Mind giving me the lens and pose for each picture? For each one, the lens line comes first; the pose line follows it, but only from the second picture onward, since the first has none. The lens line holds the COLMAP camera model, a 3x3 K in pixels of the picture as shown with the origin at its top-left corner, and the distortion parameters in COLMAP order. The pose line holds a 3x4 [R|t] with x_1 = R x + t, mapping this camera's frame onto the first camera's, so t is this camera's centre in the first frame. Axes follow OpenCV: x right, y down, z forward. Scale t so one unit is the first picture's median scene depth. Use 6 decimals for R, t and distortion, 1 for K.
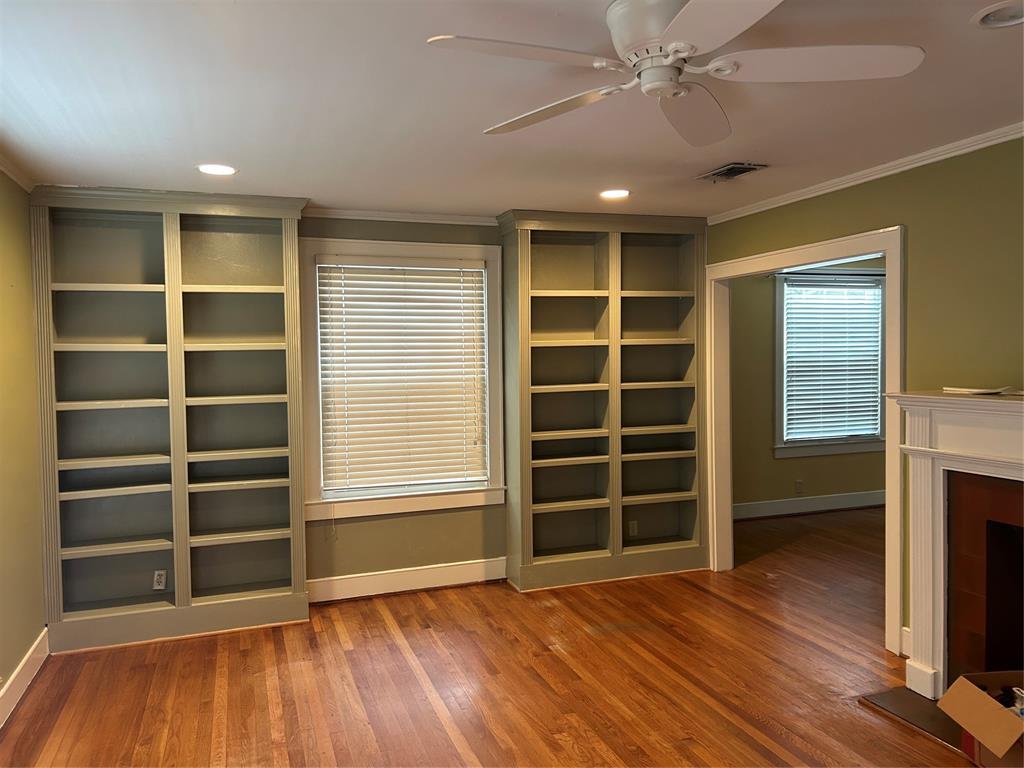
lens RADIAL K [[774.2, 0, 512.0], [0, 774.2, 384.0], [0, 0, 1]] dist [0.073477, -0.088857]
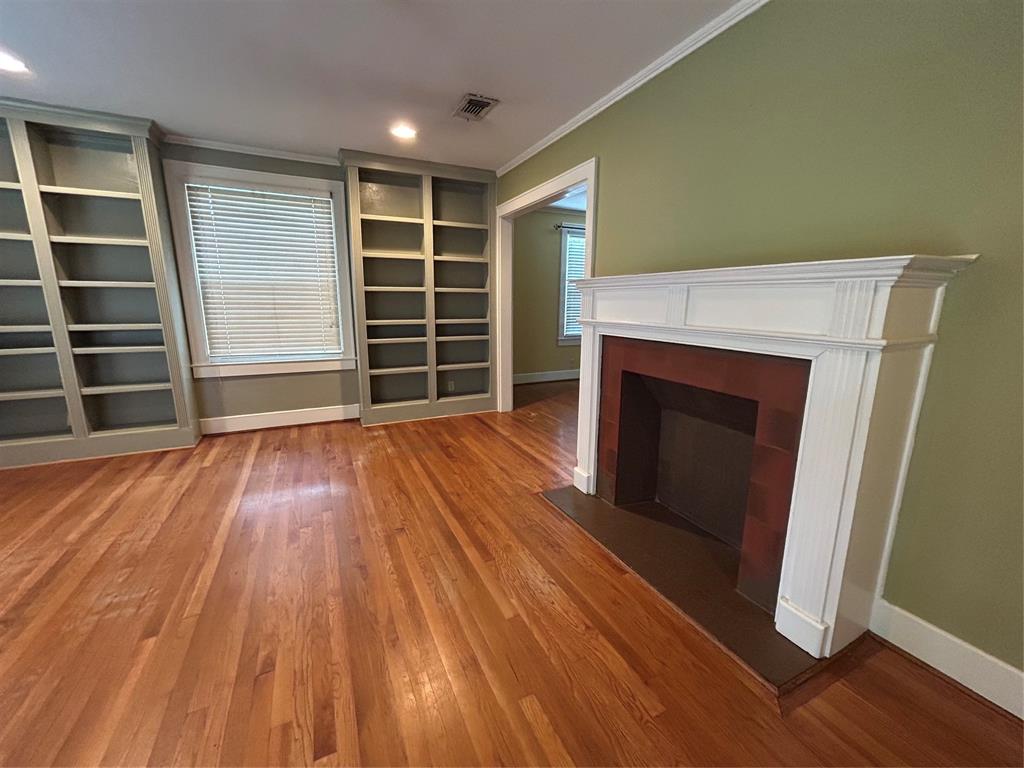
lens RADIAL K [[416.6, 0, 512.0], [0, 416.6, 384.0], [0, 0, 1]] dist [0.008642, -0.000018]
pose [[0.994668, 0.002519, 0.103099, 0.220148], [-0.018804, 0.987373, 0.157293, 0.056292], [-0.101401, -0.158393, 0.982156, 0.198758]]
